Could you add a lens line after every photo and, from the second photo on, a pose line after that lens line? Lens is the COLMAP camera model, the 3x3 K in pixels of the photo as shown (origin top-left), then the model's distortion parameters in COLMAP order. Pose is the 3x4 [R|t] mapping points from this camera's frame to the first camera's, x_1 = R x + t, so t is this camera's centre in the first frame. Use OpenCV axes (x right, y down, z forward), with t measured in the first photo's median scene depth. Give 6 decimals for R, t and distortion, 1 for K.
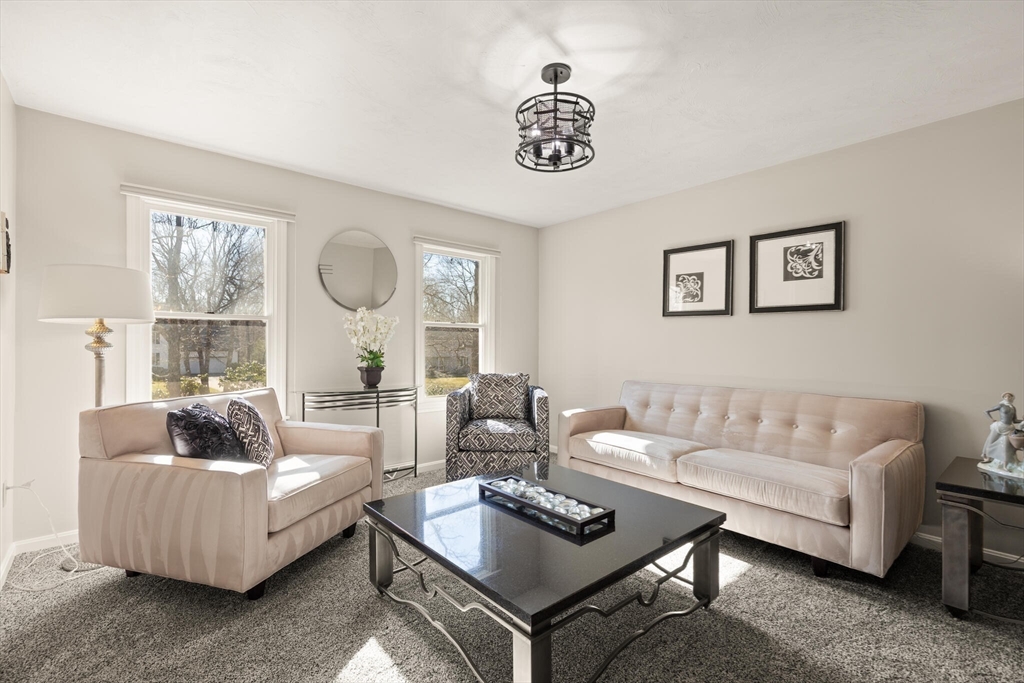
lens RADIAL K [[462.5, 0, 515.5], [0, 462.5, 343.8], [0, 0, 1]] dist [0.007727, -0.002650]
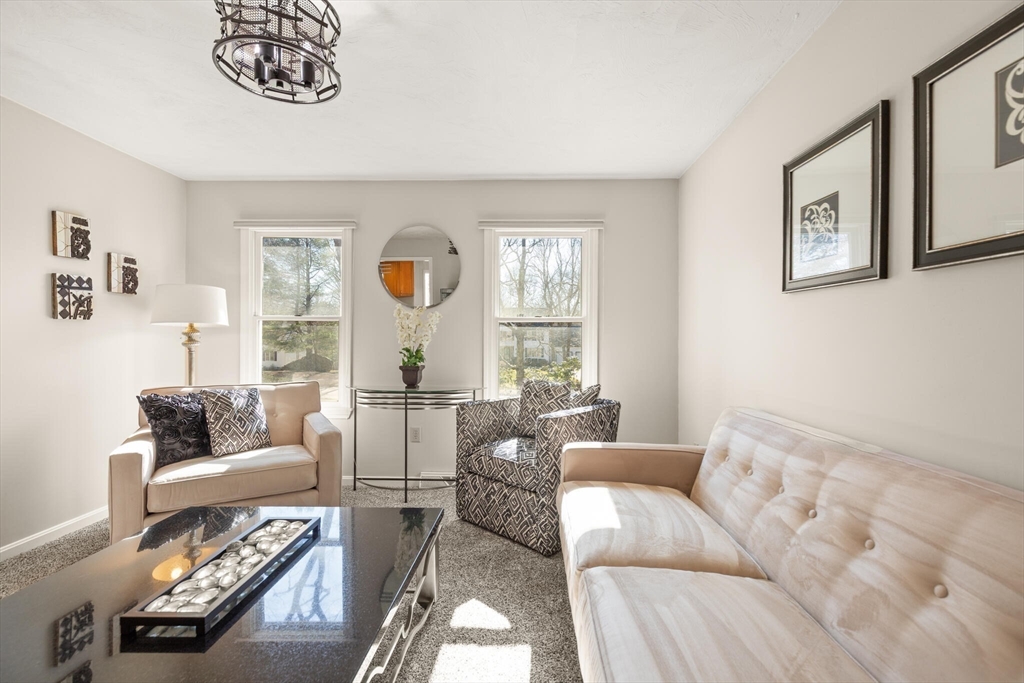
lens RADIAL K [[462.5, 0, 514.2], [0, 462.5, 338.1], [0, 0, 1]] dist [0.007727, -0.002650]
pose [[0.733429, -0.002245, -0.679762, 0.505057], [-0.001457, 0.999987, -0.004875, -0.002939], [0.679765, 0.004566, 0.733416, 0.451867]]
